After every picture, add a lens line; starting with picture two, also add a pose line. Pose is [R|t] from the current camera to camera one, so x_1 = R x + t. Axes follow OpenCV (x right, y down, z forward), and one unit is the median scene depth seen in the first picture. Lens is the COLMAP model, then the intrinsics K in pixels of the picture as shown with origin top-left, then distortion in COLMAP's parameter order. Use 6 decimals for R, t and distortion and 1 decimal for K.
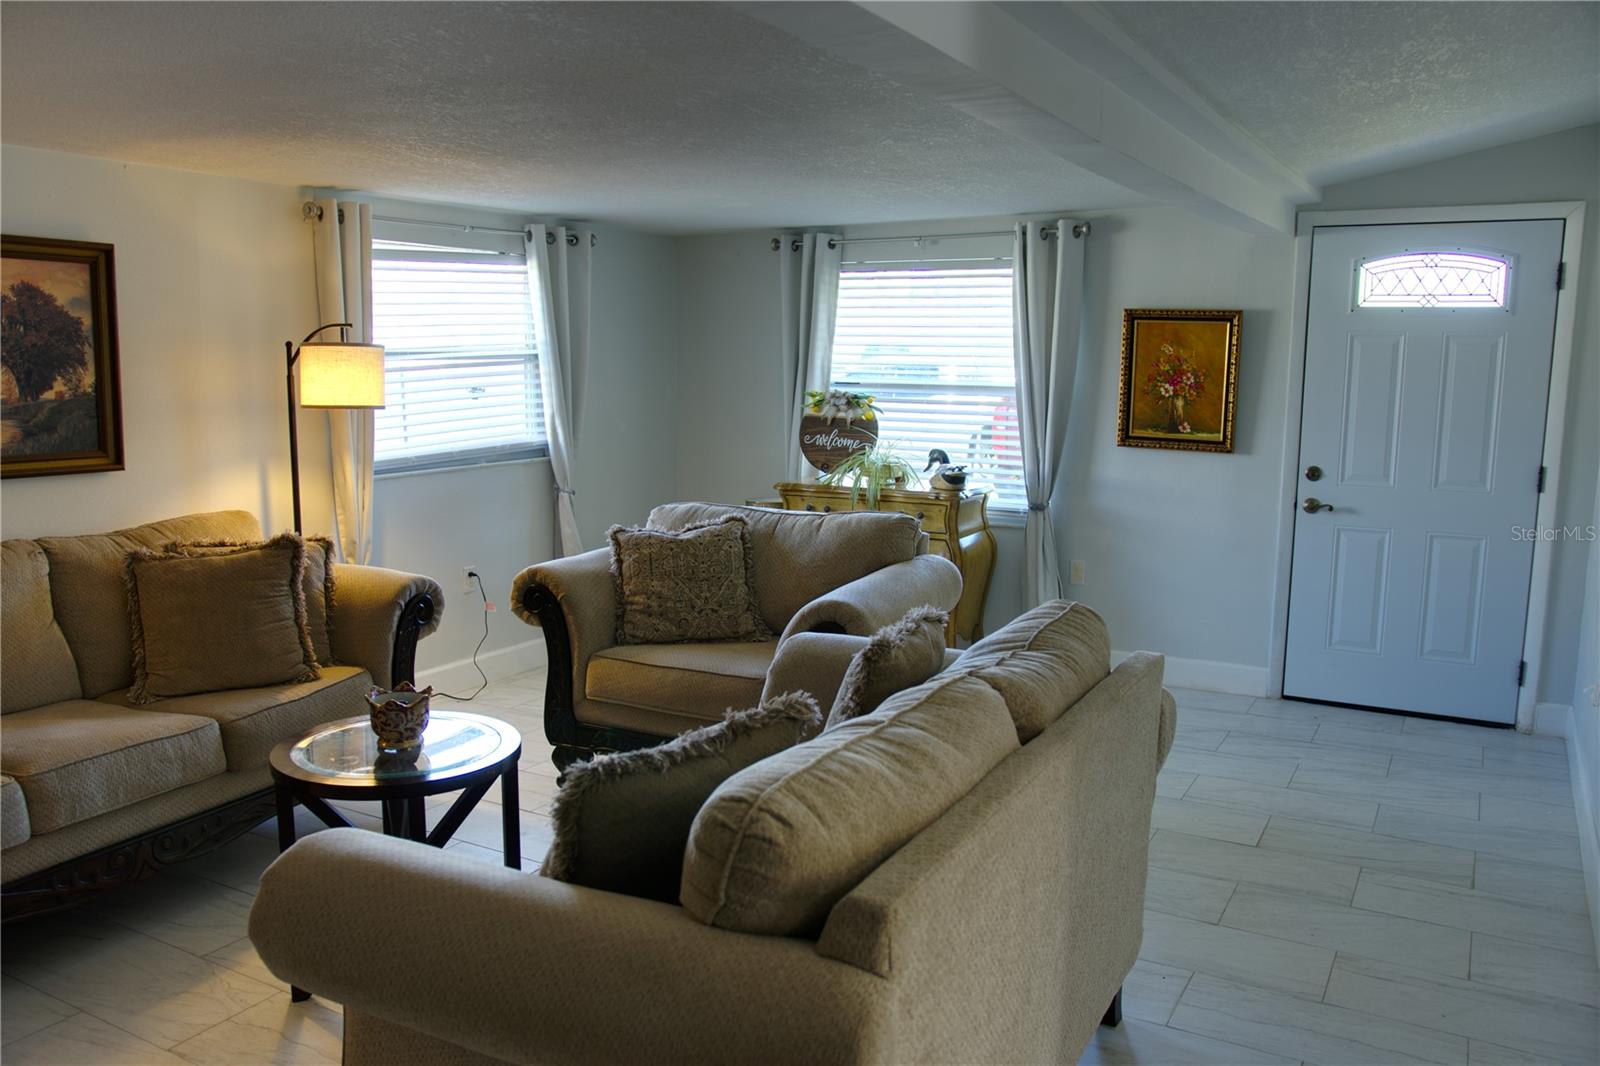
lens RADIAL K [[1271.1, 0, 798.3], [0, 1271.1, 535.7], [0, 0, 1]] dist [-0.002026, 0.000936]
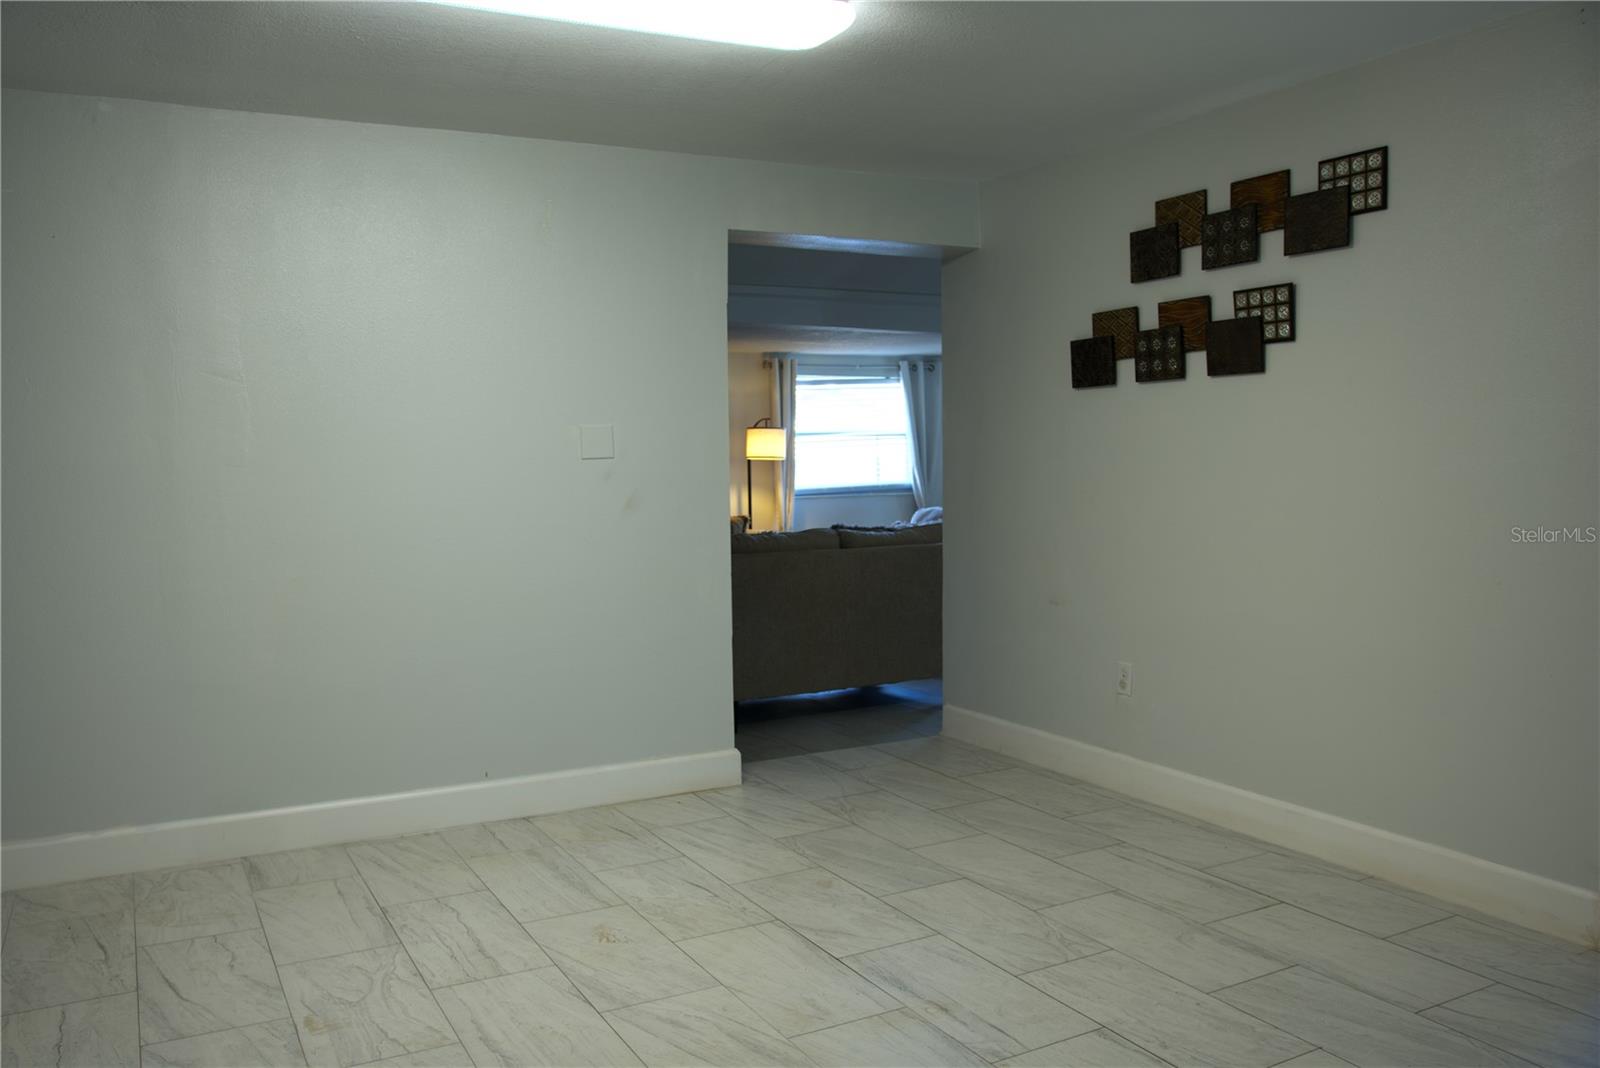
lens RADIAL K [[1271.1, 0, 800.4], [0, 1271.1, 531.5], [0, 0, 1]] dist [-0.002026, 0.000936]
pose [[0.841155, 0.018327, -0.540484, 0.744587], [-0.065279, 0.995559, -0.067837, 0.143353], [0.536840, 0.092344, 0.838615, -0.638674]]
